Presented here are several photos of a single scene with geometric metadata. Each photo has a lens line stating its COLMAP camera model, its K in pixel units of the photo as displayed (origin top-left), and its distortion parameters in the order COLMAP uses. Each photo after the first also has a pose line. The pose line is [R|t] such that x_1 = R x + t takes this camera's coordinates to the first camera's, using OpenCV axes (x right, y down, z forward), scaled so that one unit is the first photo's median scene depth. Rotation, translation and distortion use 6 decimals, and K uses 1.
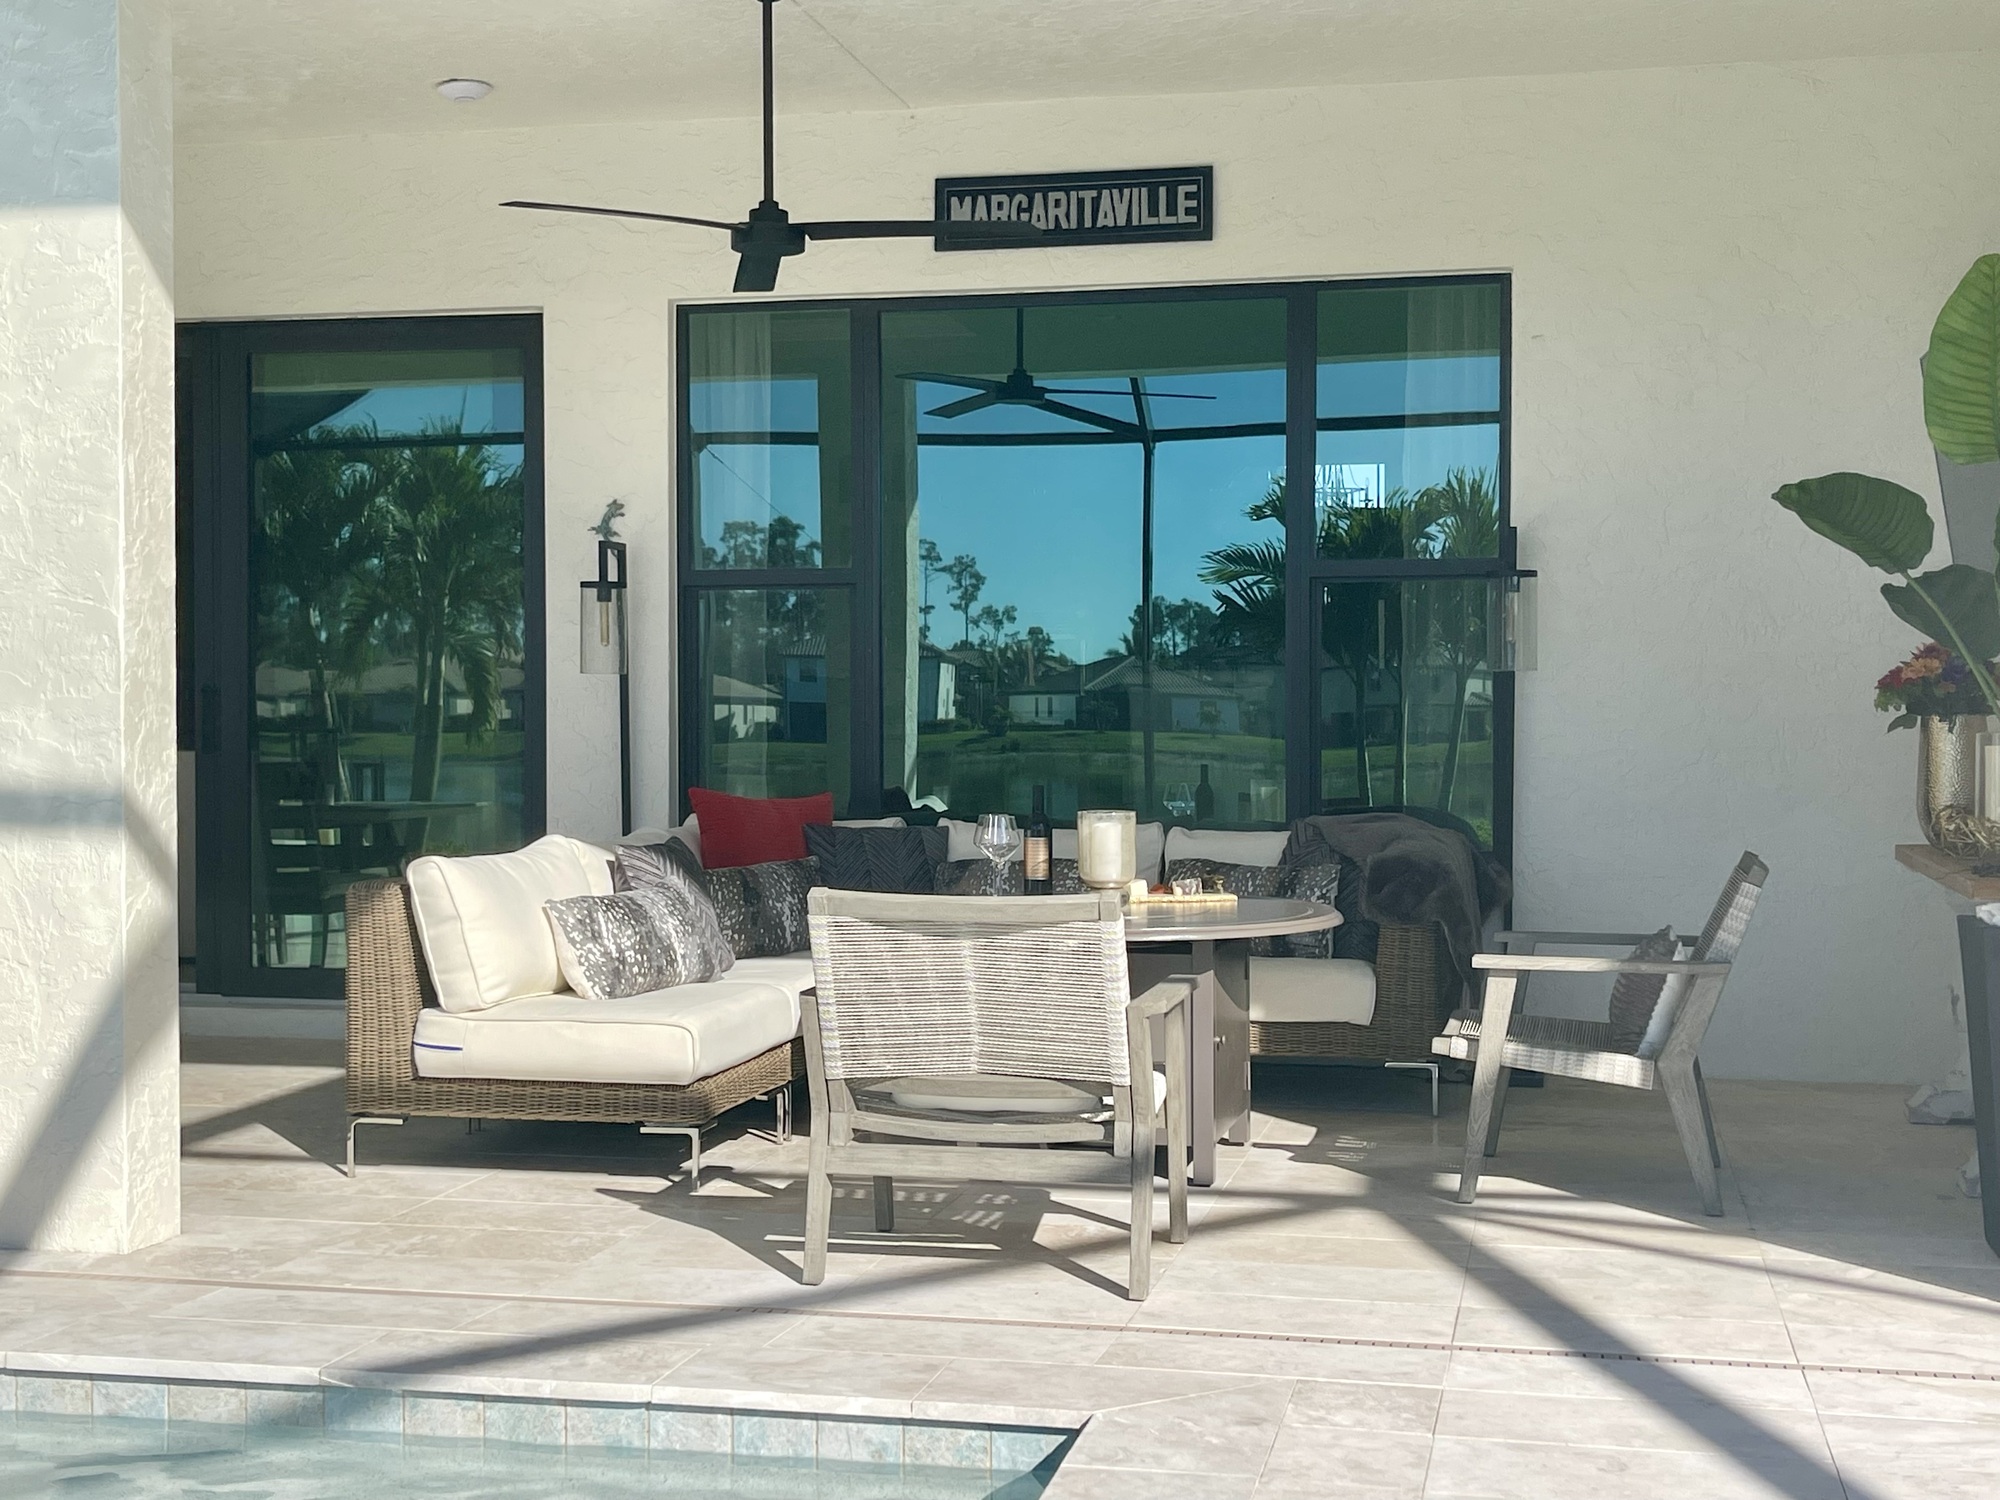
lens RADIAL K [[2523.7, 0, 1000.0], [0, 2523.7, 750.0], [0, 0, 1]] dist [-0.159103, -0.003471]
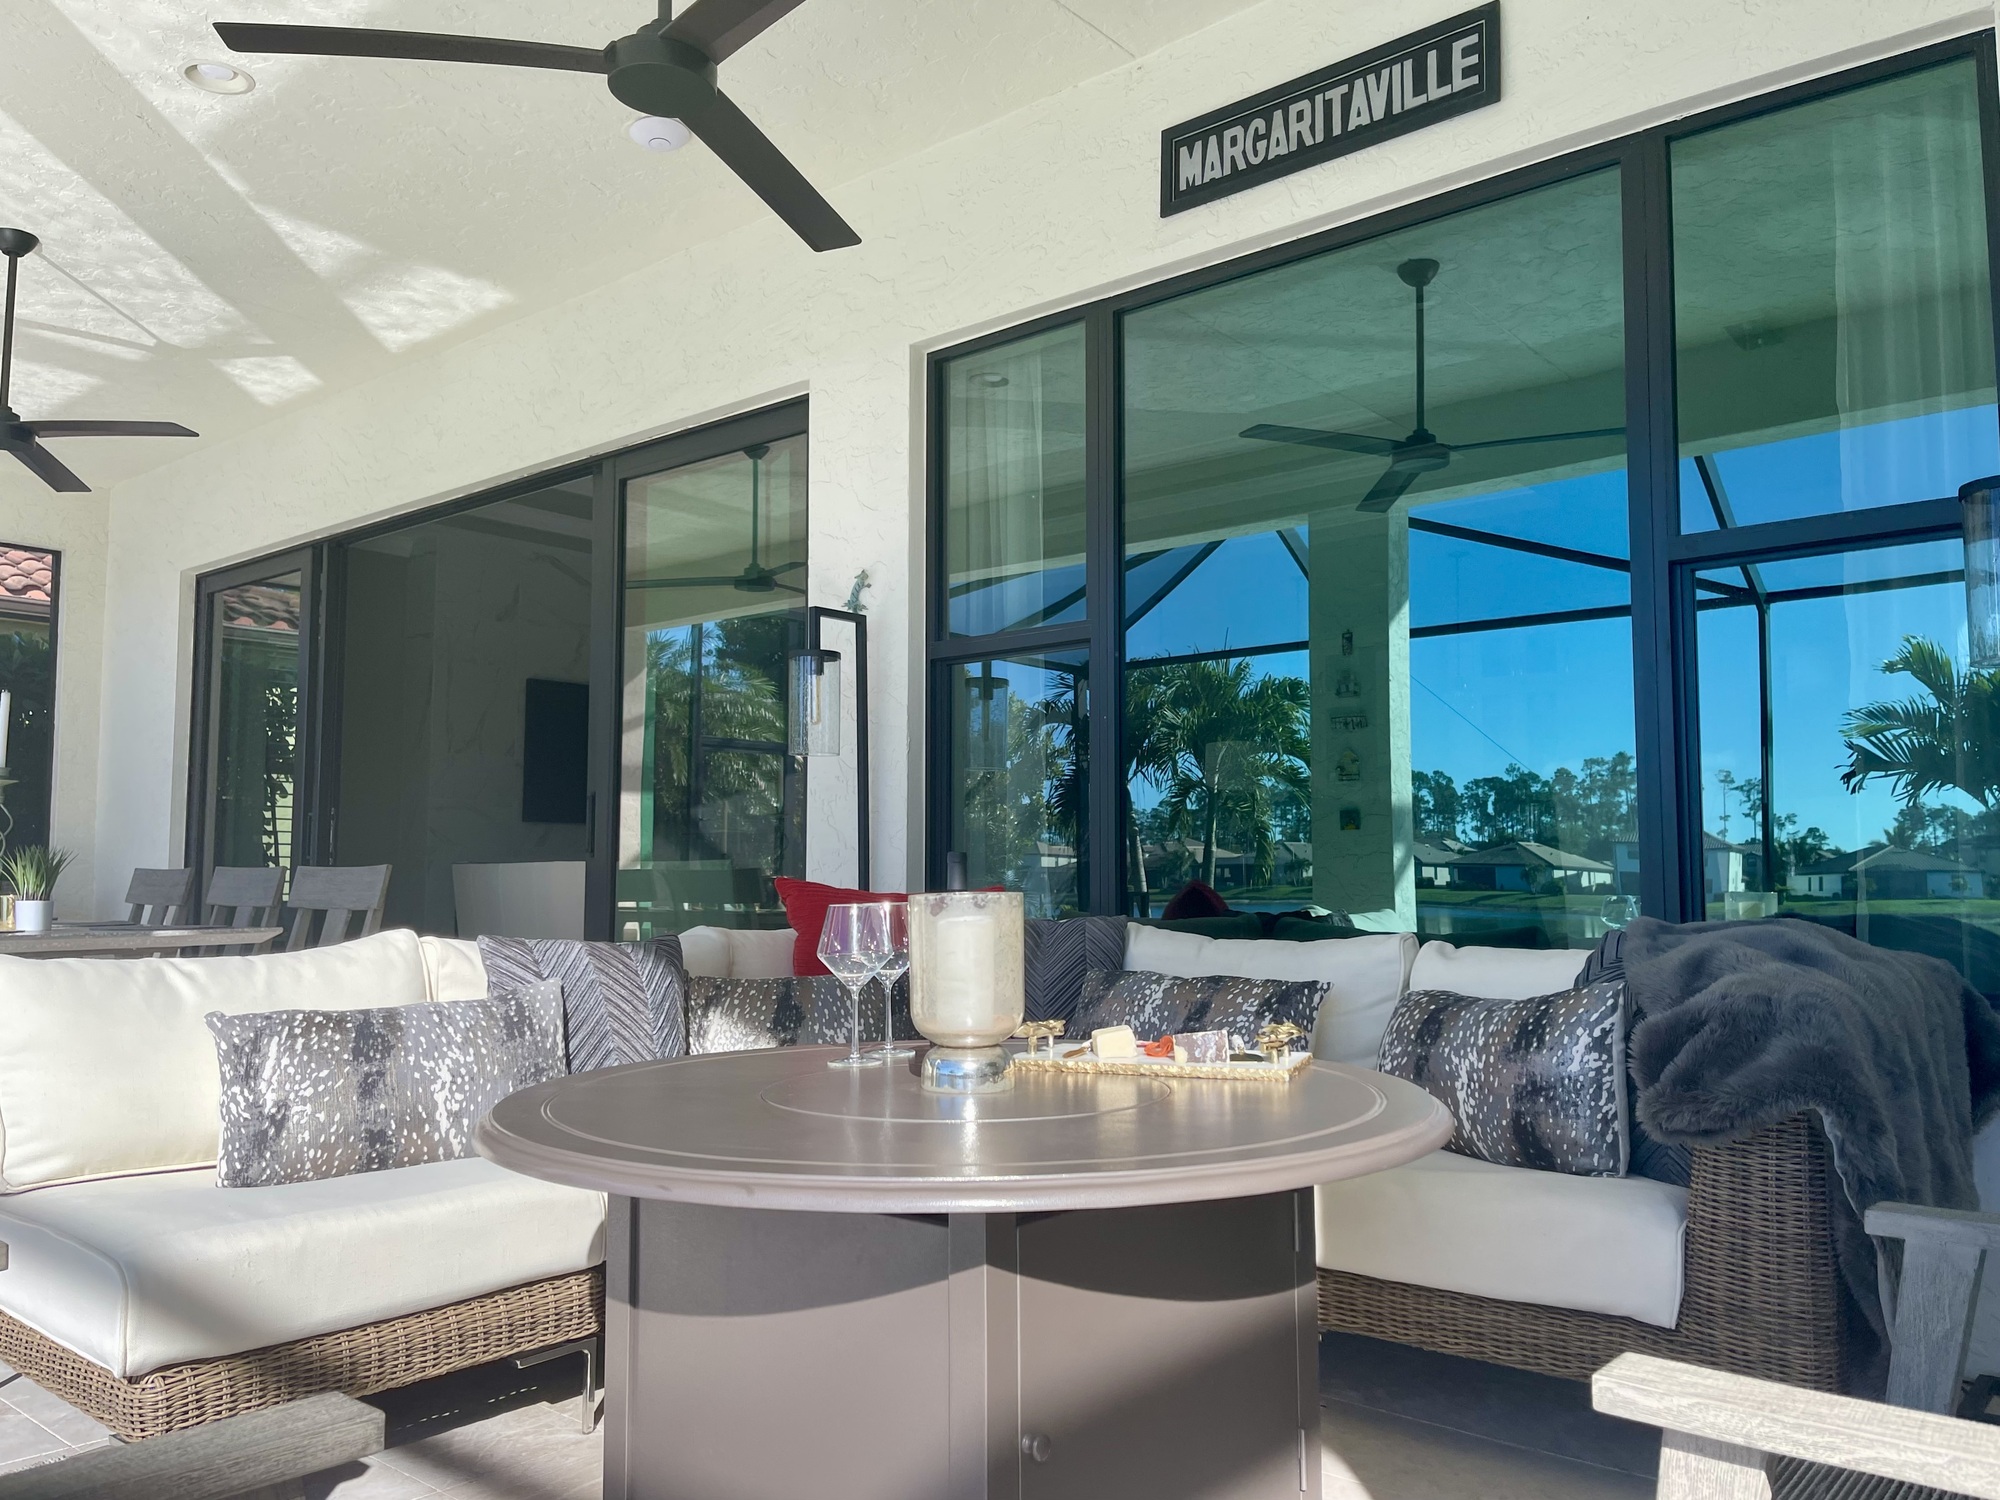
lens RADIAL K [[1529.5, 0, 994.0], [0, 1529.5, 723.5], [0, 0, 1]] dist [0.027499, -0.001198]
pose [[0.883827, -0.053554, -0.464738, 0.149309], [-0.005238, 0.992231, -0.124301, 0.024900], [0.467785, 0.112295, 0.876680, 0.567010]]
